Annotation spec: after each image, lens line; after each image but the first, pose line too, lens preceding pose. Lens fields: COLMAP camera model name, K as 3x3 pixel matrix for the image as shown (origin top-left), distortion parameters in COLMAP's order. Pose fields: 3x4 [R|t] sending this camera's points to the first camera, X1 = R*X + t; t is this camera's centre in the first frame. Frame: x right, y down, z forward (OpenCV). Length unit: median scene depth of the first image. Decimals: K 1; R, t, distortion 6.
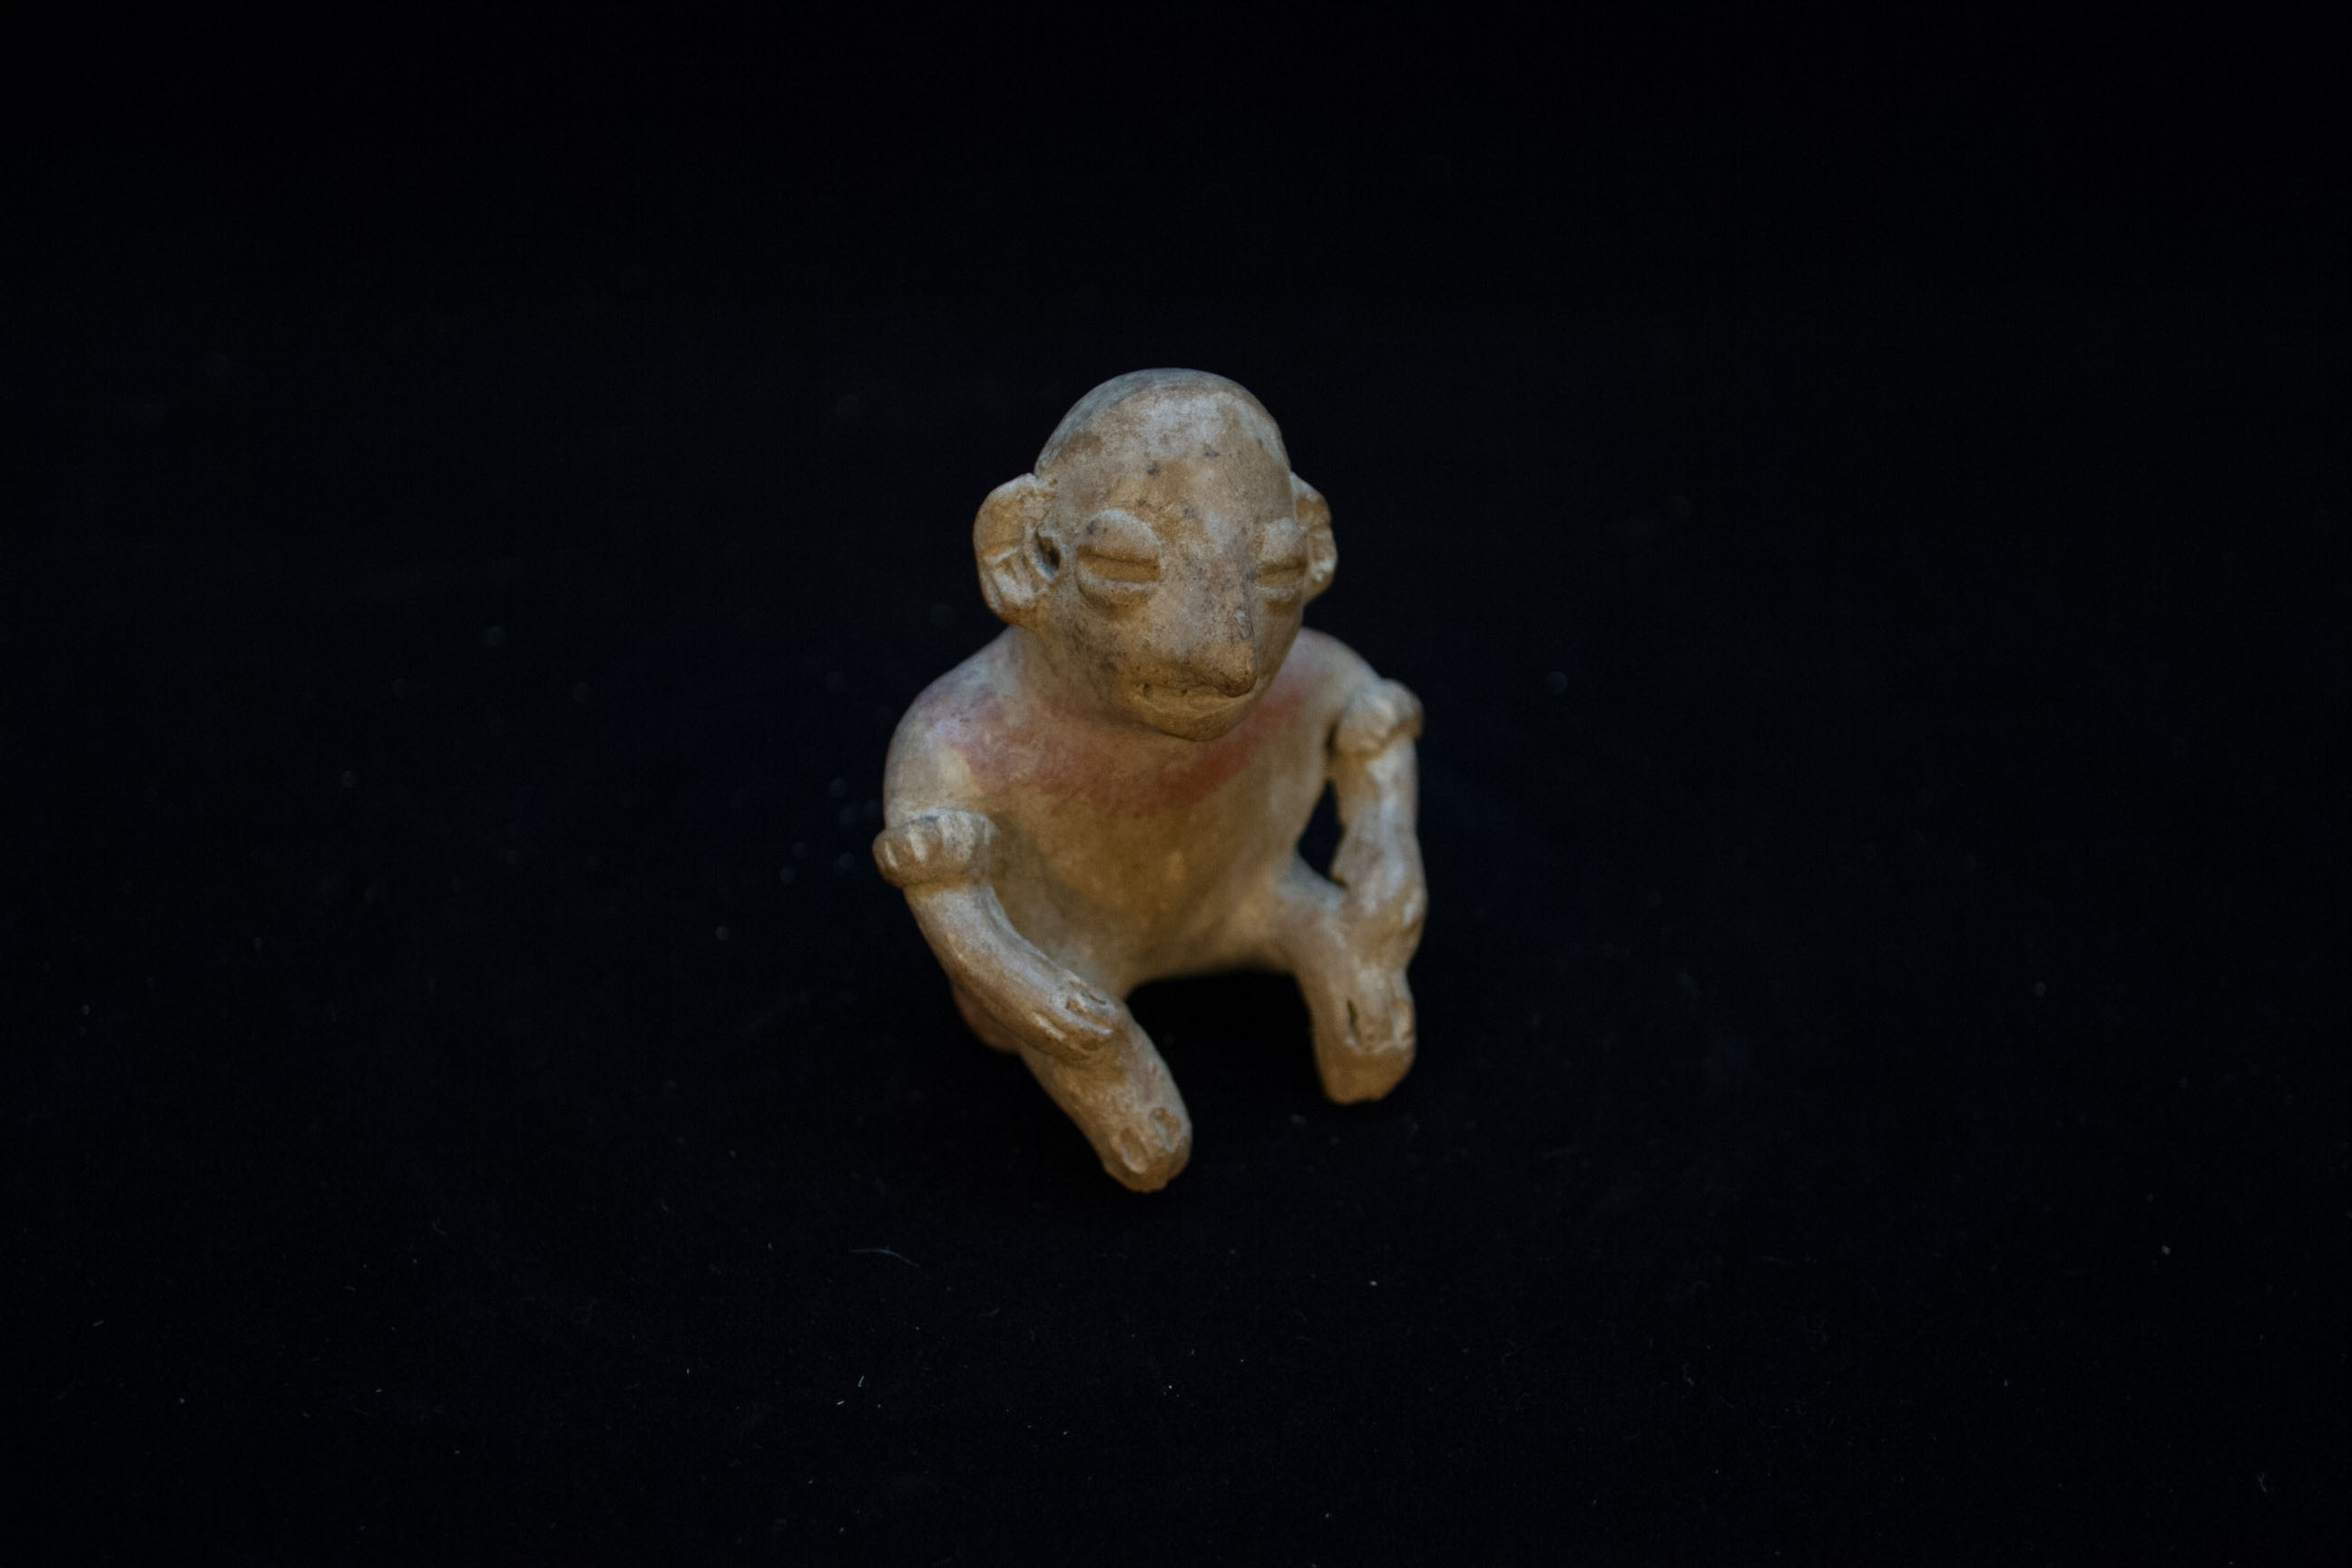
lens RADIAL K [[2334.3, 0, 1176.0], [0, 2334.3, 784.0], [0, 0, 1]] dist [-0.015573, -0.014391]
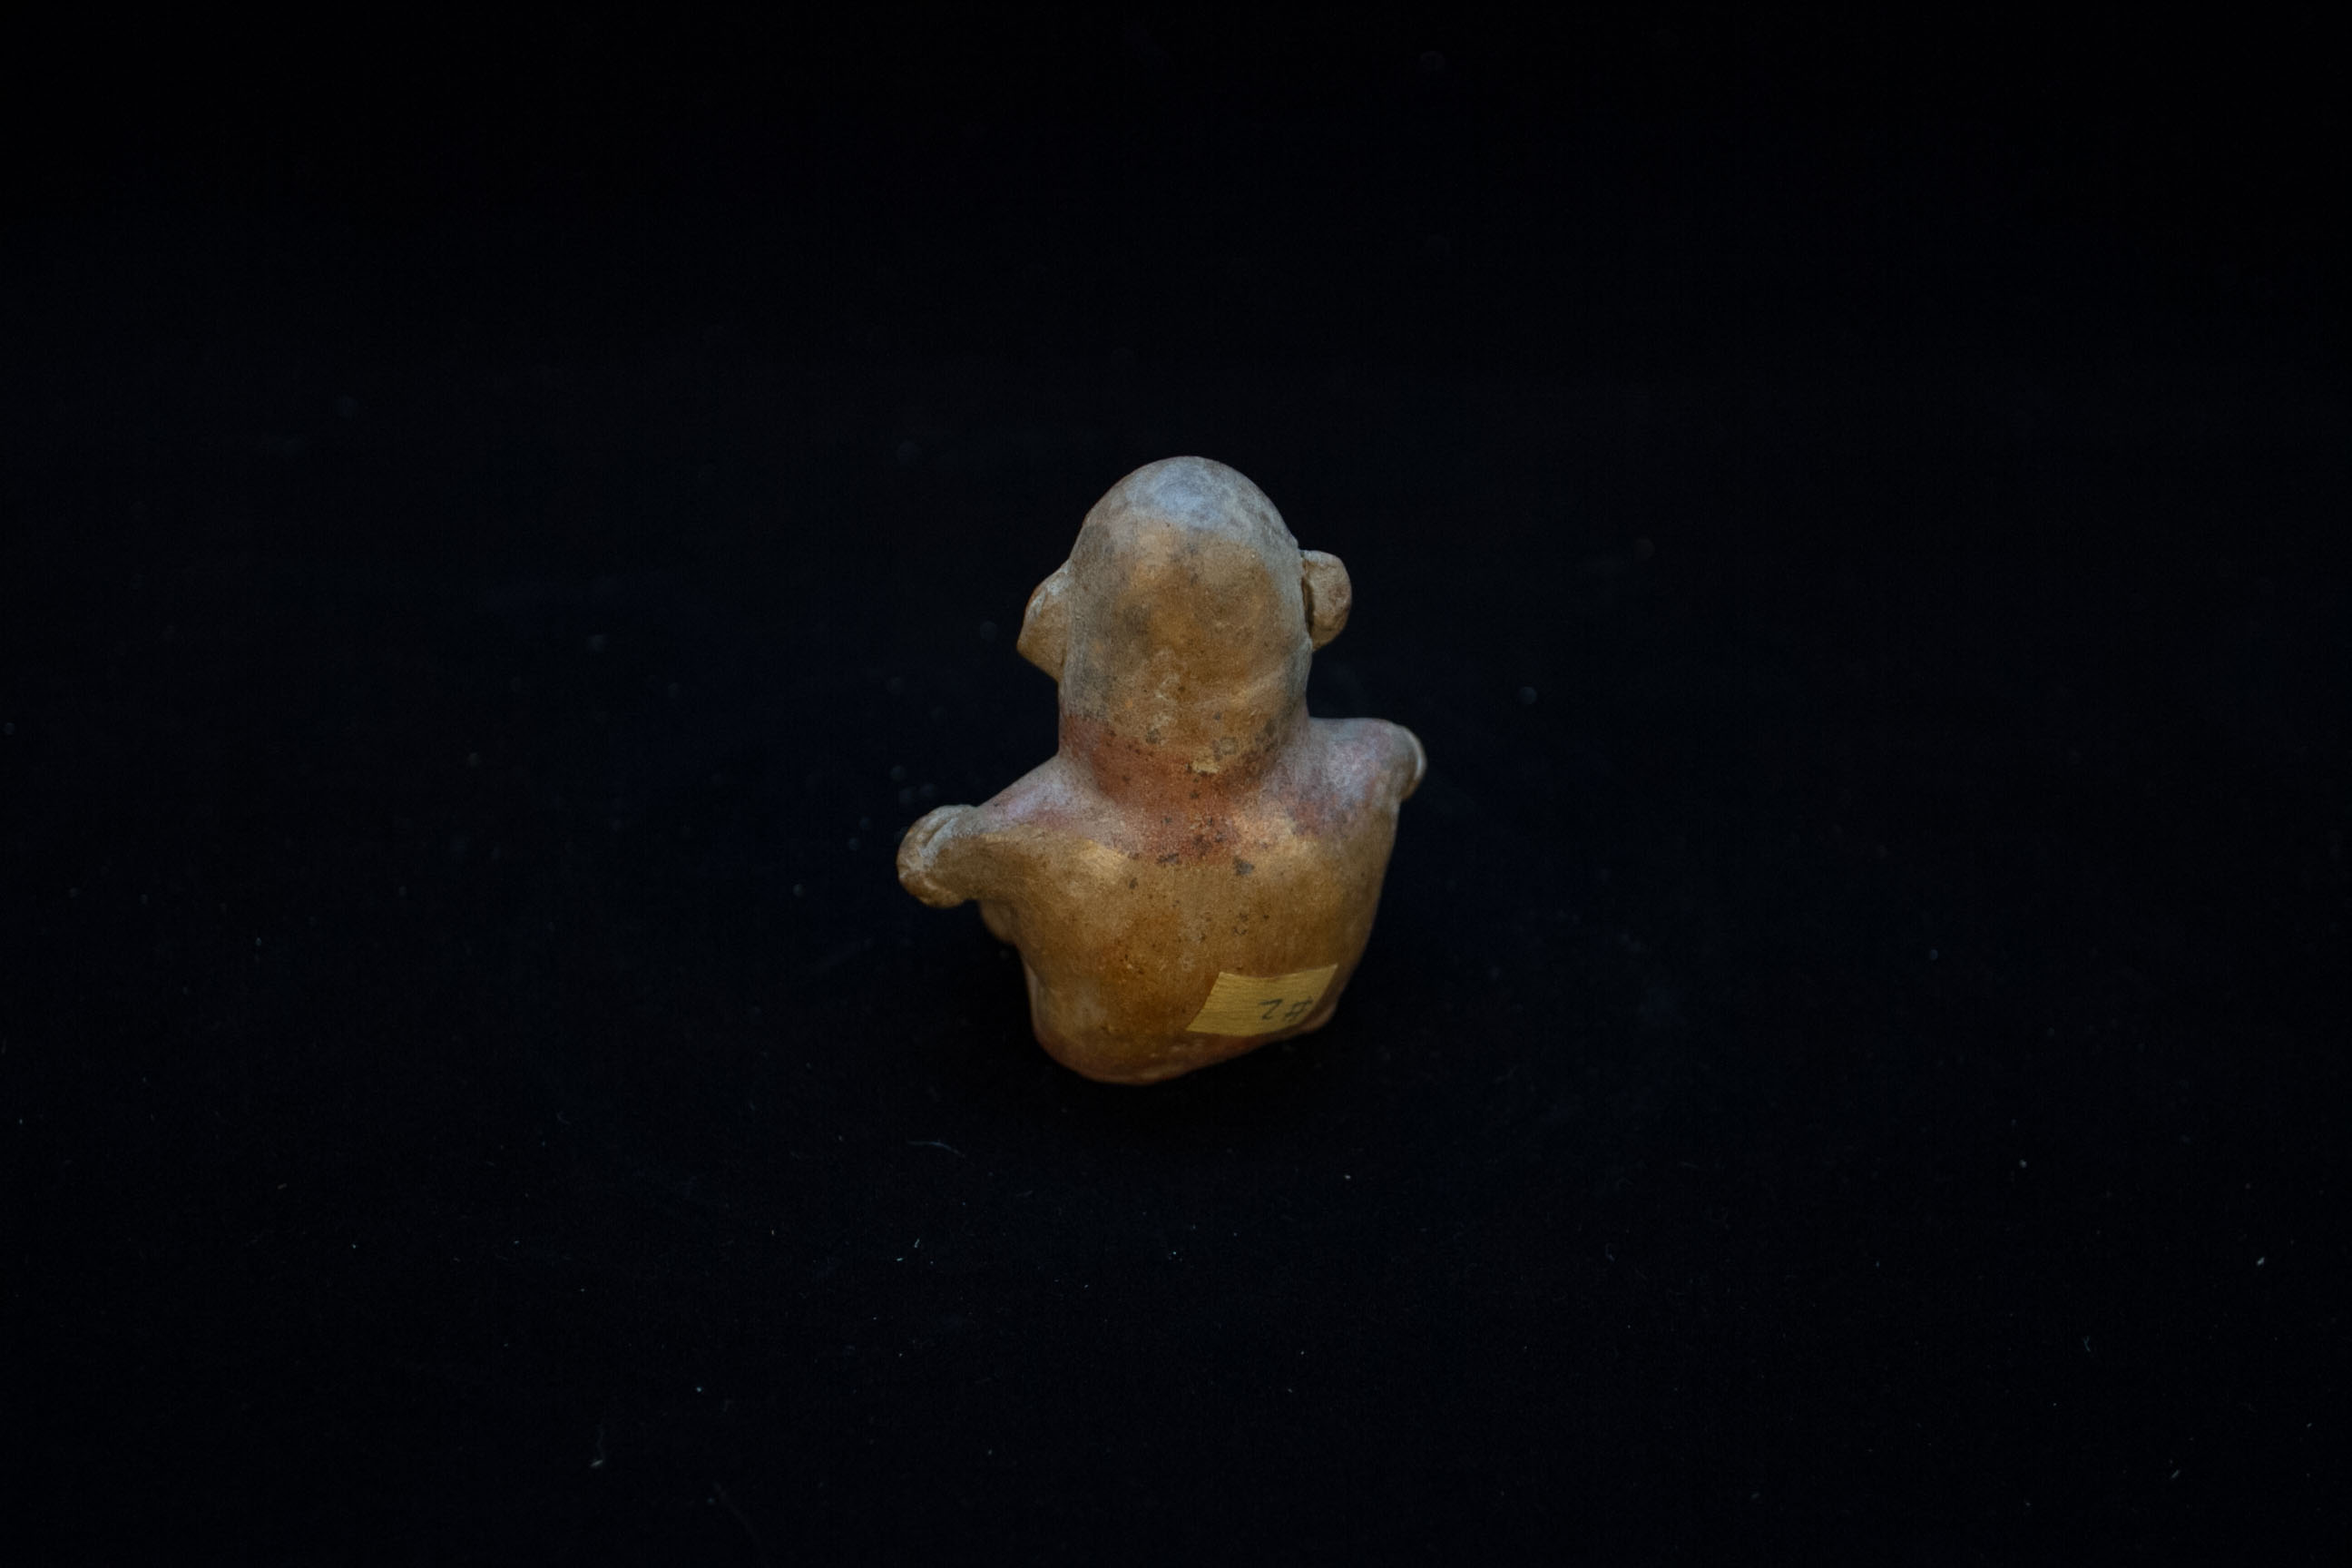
lens RADIAL K [[2334.3, 0, 1176.0], [0, 2334.3, 784.0], [0, 0, 1]] dist [-0.015573, -0.014391]
pose [[0.999803, 0.014699, -0.013335, 0.005227], [-0.015098, 0.999426, -0.030332, 0.026586], [0.012881, 0.030528, 0.999451, -0.099301]]
